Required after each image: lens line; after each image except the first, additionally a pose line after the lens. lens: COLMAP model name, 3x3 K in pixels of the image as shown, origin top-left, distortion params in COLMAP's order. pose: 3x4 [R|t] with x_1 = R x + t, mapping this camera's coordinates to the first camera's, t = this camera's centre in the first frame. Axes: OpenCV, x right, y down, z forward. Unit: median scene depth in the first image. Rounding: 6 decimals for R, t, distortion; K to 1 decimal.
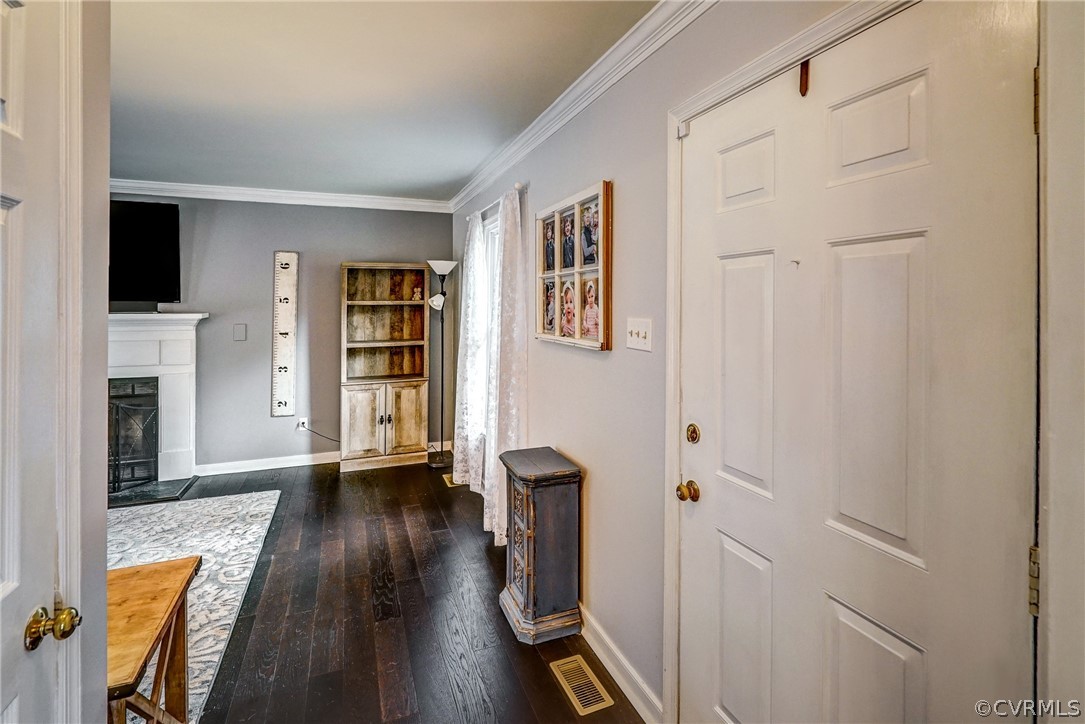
lens RADIAL K [[512.2, 0, 539.5], [0, 512.2, 303.5], [0, 0, 1]] dist [-0.002489, -0.000196]
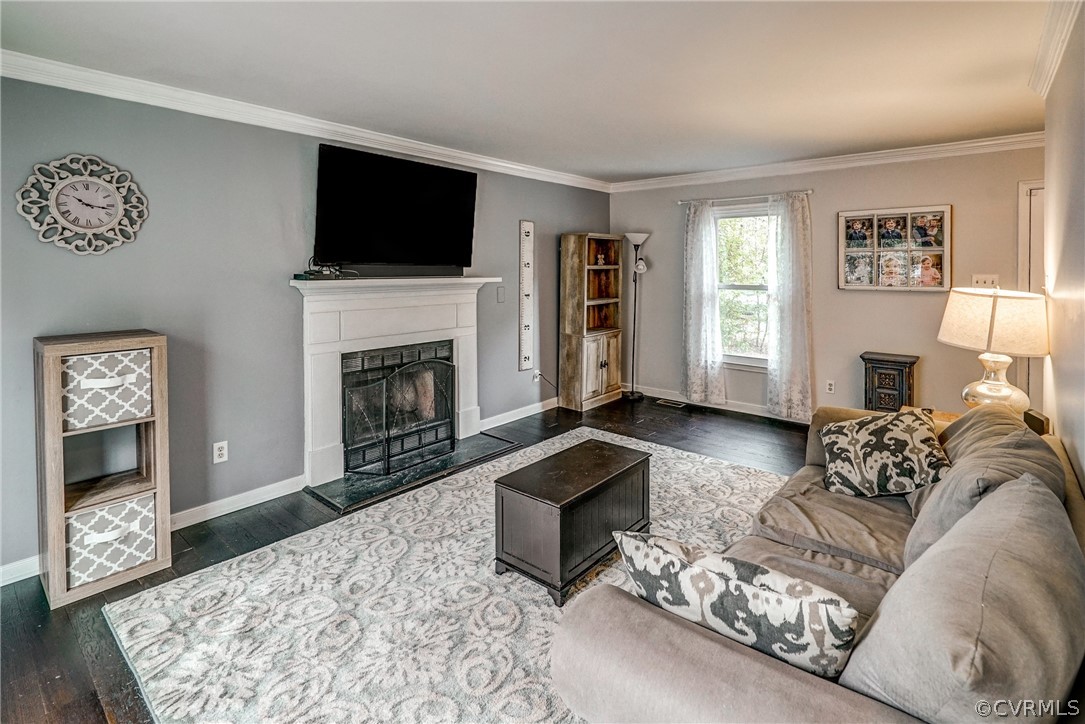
lens RADIAL K [[527.3, 0, 536.6], [0, 527.3, 273.2], [0, 0, 1]] dist [-0.001102, -0.000007]
pose [[0.878377, -0.005545, 0.477936, -1.023040], [0.001261, 0.999956, 0.009284, 0.000956], [-0.477967, -0.007552, 0.878345, -0.008252]]
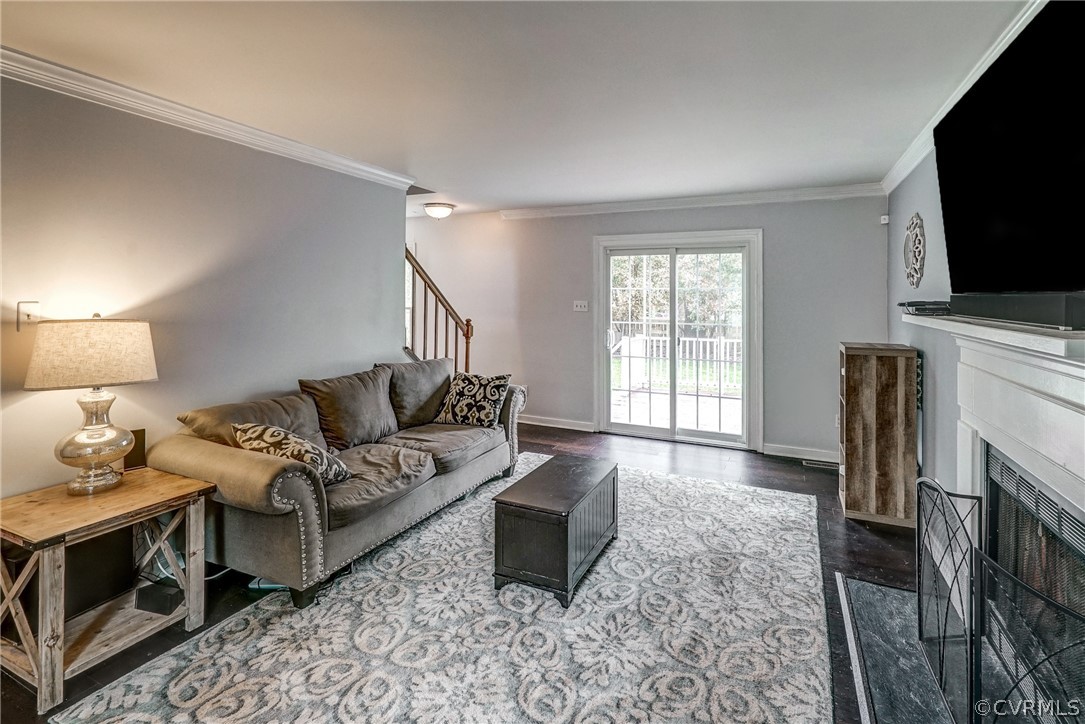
lens RADIAL K [[515.8, 0, 539.5], [0, 515.8, 296.4], [0, 0, 1]] dist [-0.004480, -0.000323]
pose [[-0.721628, -0.001554, -0.692279, -0.253635], [-0.005259, 0.999981, 0.003238, -0.002058], [0.692261, 0.005978, -0.721622, 0.909152]]
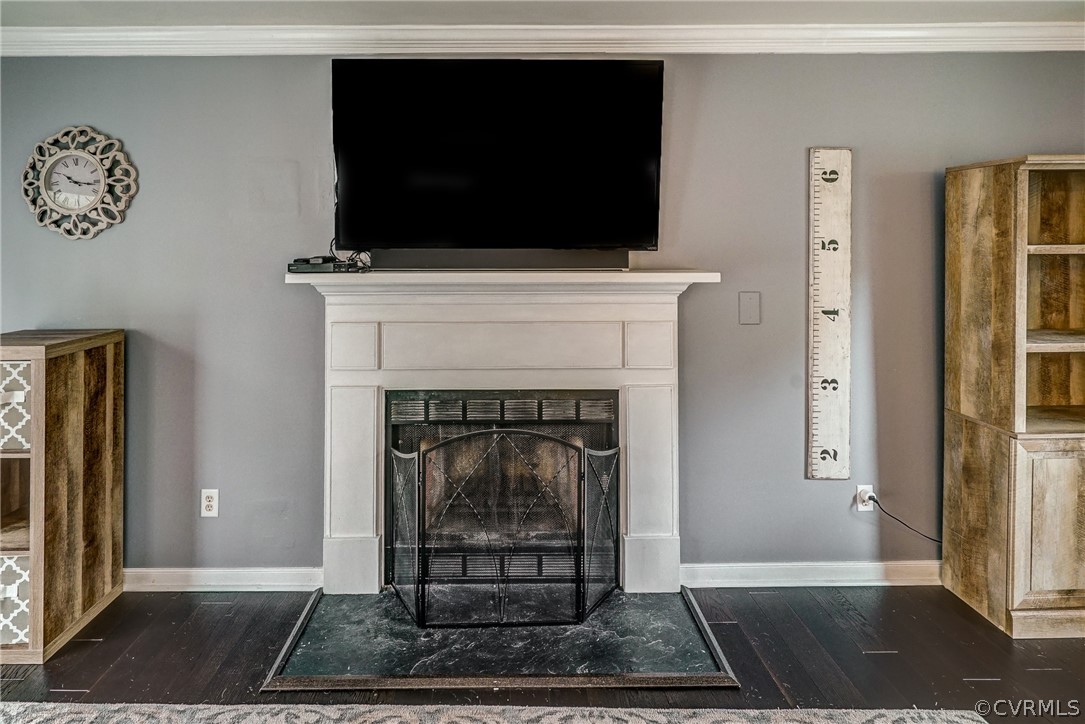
lens RADIAL K [[518.8, 0, 505.9], [0, 518.8, 244.1], [0, 0, 1]] dist [-0.002505, -0.000256]
pose [[0.935807, -0.008855, -0.352402, -0.614653], [0.003751, 0.999878, -0.015163, -0.000708], [0.352493, 0.012868, 0.935726, 0.418305]]
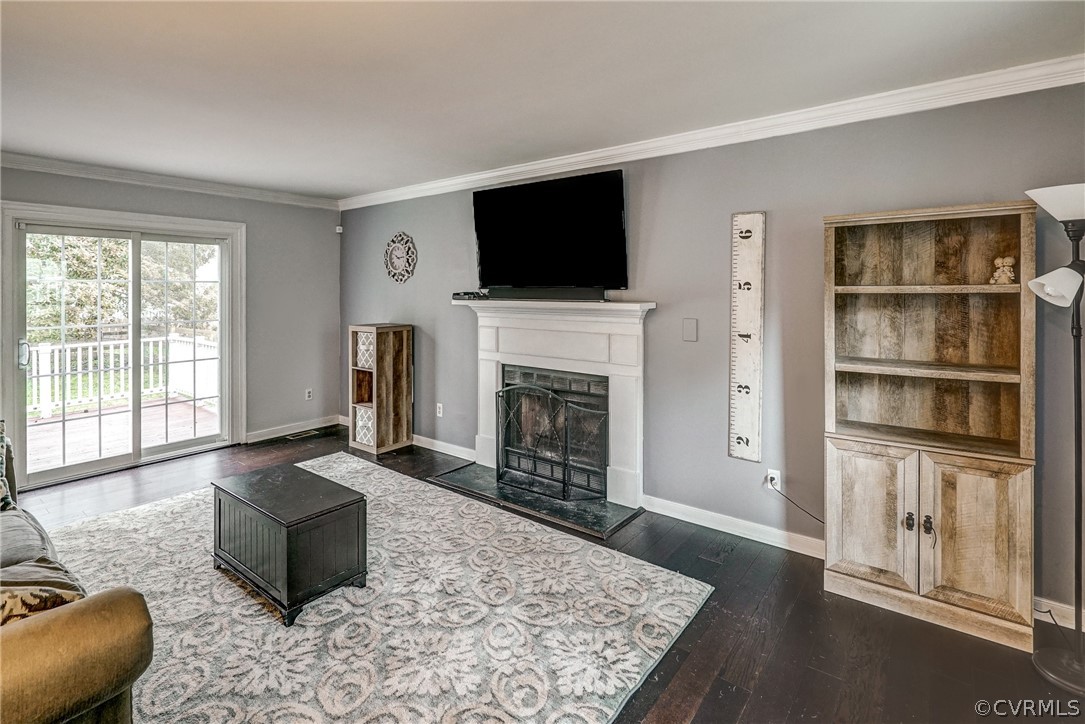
lens RADIAL K [[518.3, 0, 546.0], [0, 518.3, 284.9], [0, 0, 1]] dist [-0.001945, -0.000014]
pose [[0.524377, -0.007489, -0.851453, -0.059498], [0.000351, 0.999963, -0.008579, -0.001657], [0.851486, 0.004199, 0.524360, 0.424457]]
